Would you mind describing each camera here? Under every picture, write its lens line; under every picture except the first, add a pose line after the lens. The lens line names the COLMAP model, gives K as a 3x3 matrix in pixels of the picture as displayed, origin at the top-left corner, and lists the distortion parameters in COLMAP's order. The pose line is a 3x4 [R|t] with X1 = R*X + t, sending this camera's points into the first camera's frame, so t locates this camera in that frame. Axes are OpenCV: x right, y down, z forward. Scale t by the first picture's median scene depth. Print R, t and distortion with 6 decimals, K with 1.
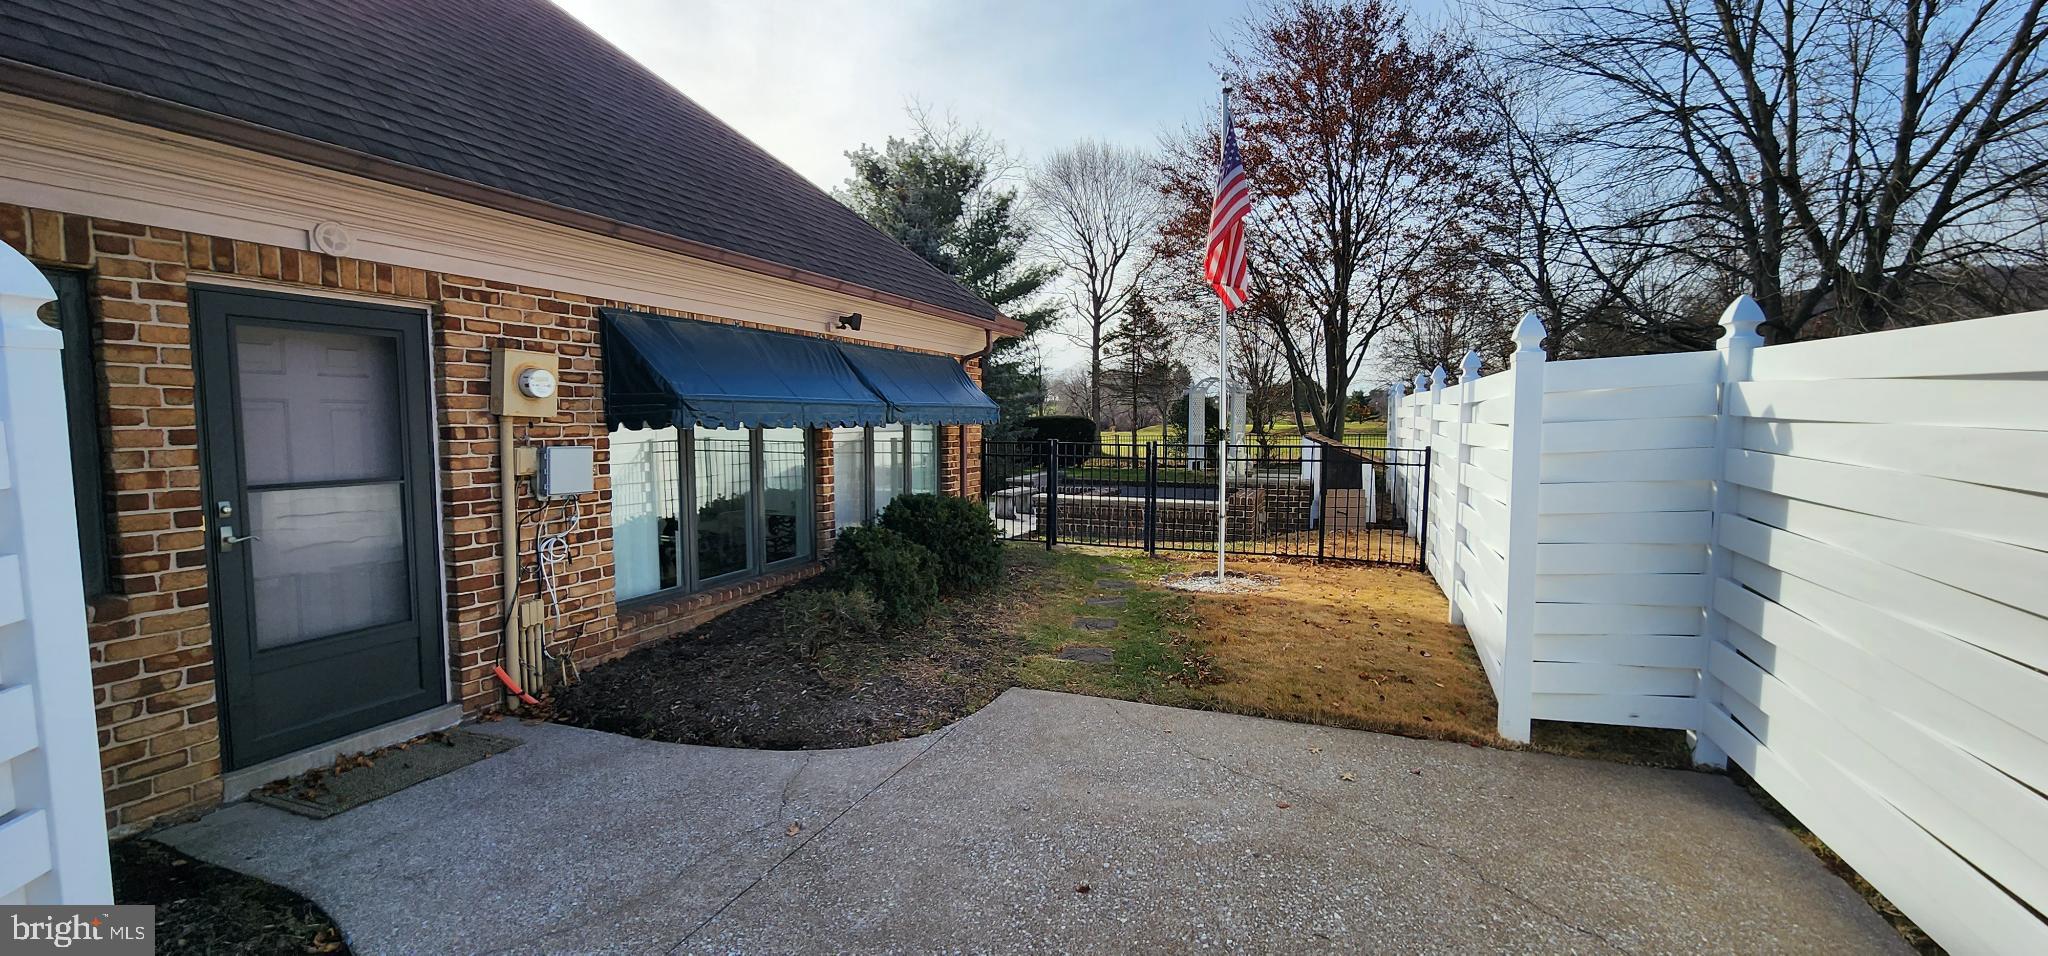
lens RADIAL K [[821.0, 0, 1024.0], [0, 821.0, 478.0], [0, 0, 1]] dist [-0.000292, -0.000149]
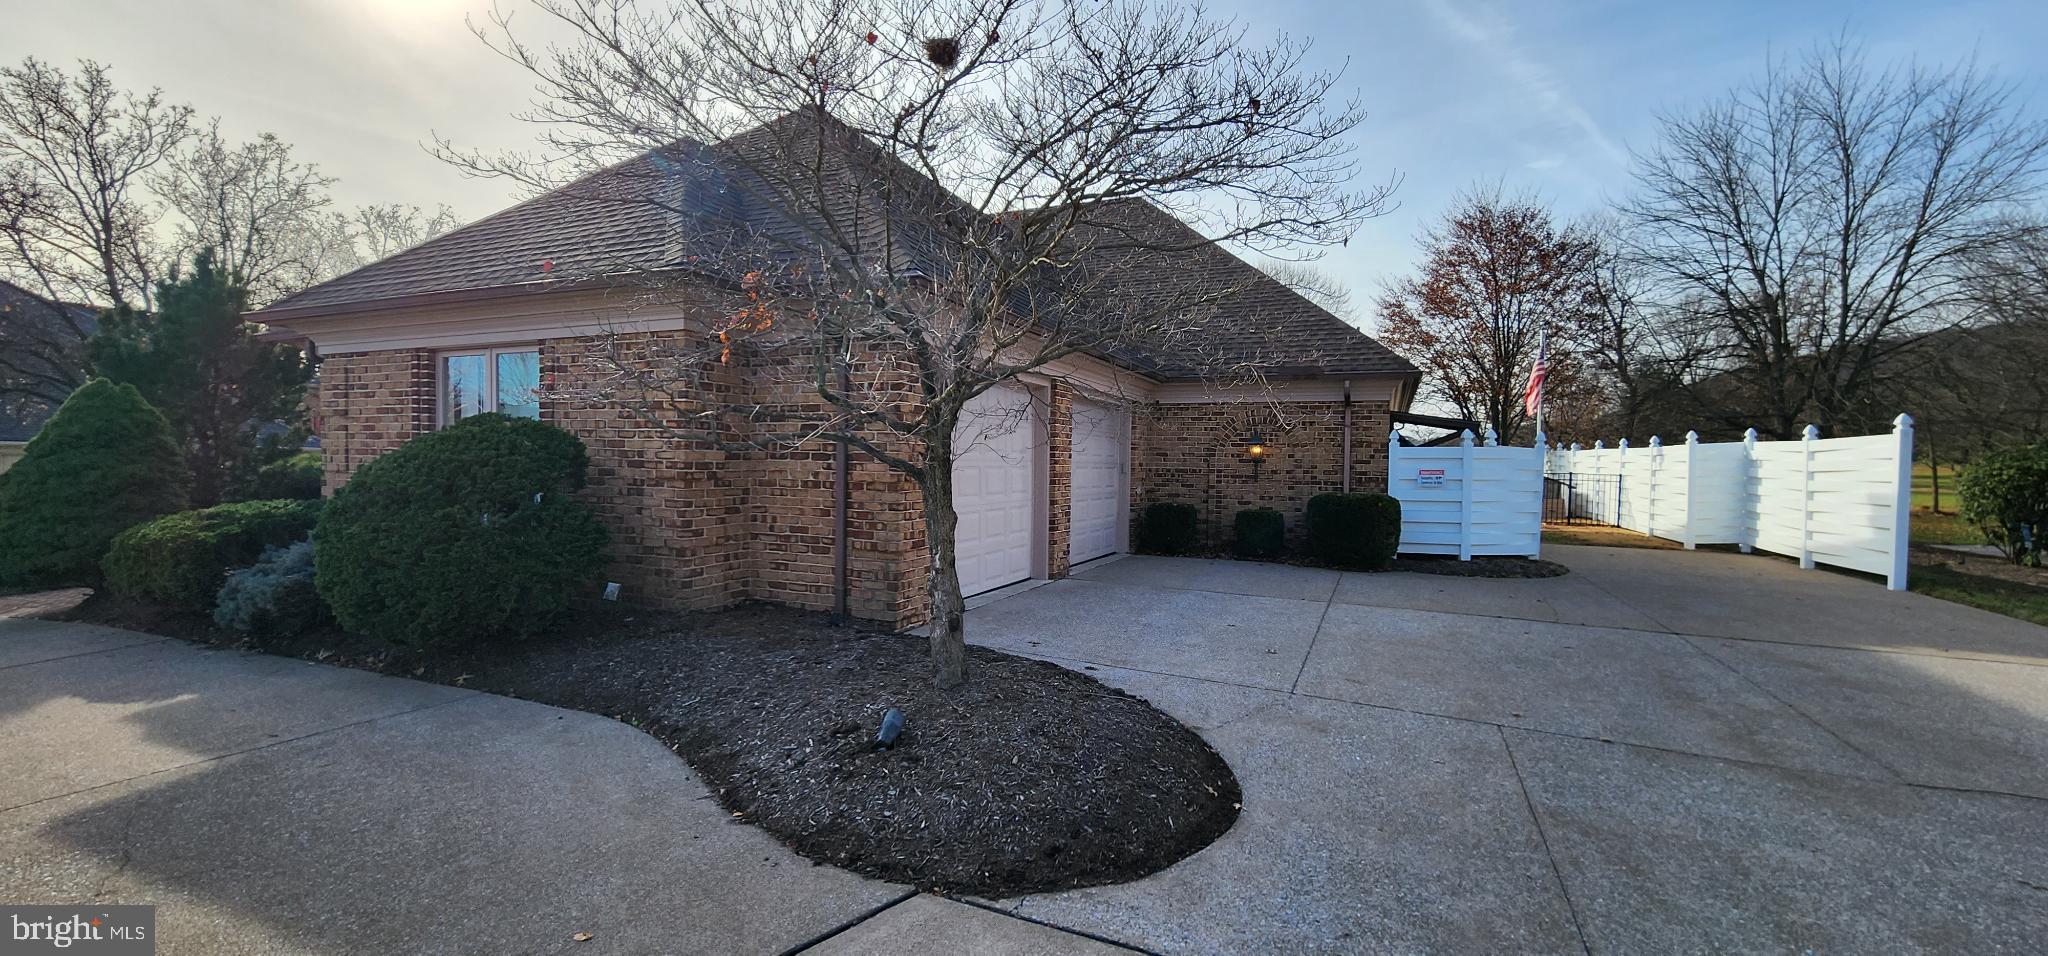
lens RADIAL K [[821.0, 0, 1024.0], [0, 821.0, 478.0], [0, 0, 1]] dist [-0.000292, -0.000149]
pose [[0.999238, 0.012853, -0.036852, -2.240637], [-0.014735, 0.998576, -0.051275, 0.242419], [0.036141, 0.051779, 0.998004, -2.771717]]
